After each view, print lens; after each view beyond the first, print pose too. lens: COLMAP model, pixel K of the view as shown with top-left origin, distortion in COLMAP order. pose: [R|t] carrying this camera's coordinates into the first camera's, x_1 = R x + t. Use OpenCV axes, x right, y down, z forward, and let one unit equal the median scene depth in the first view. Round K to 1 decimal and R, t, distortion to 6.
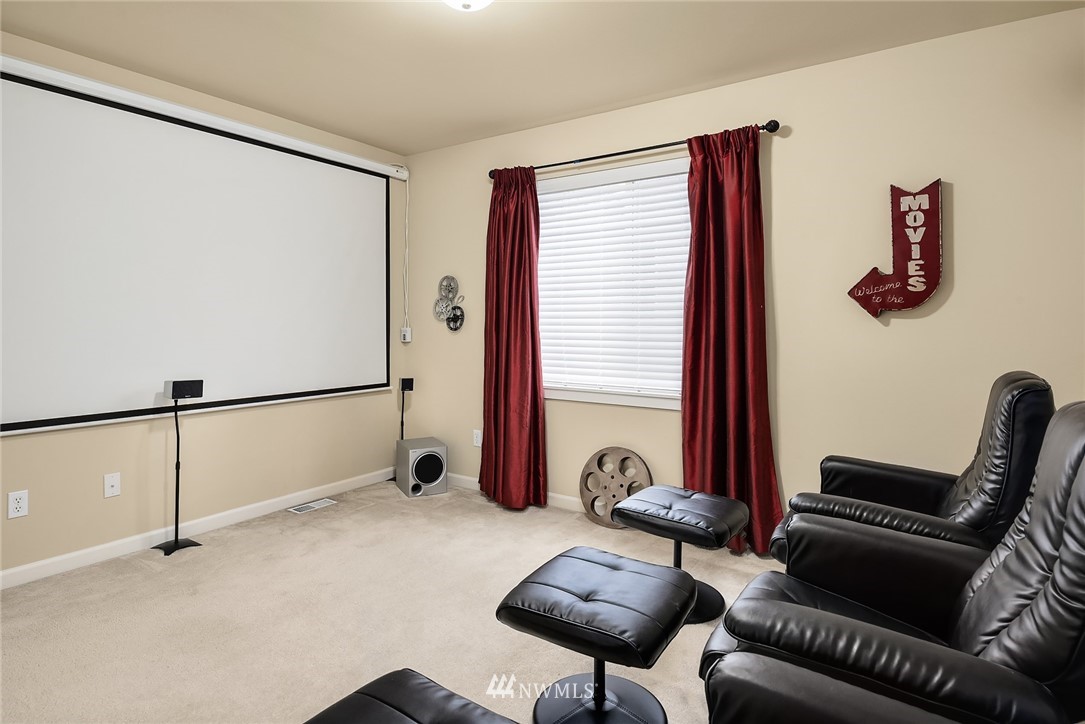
lens RADIAL K [[588.4, 0, 539.8], [0, 588.4, 338.7], [0, 0, 1]] dist [-0.000543, -0.002313]
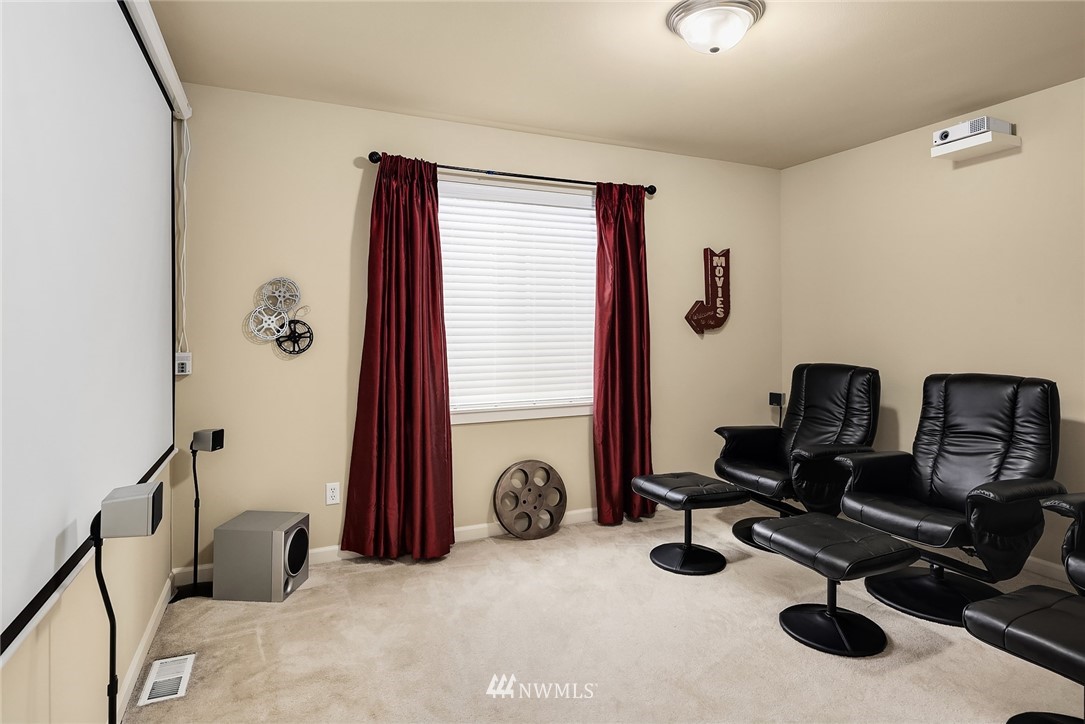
lens RADIAL K [[588.4, 0, 539.8], [0, 588.4, 338.7], [0, 0, 1]] dist [-0.000543, -0.002313]
pose [[0.522357, -0.023771, 0.852395, -0.817175], [0.024048, 0.999624, 0.013140, -0.046836], [-0.852388, 0.013635, 0.522733, 0.493762]]
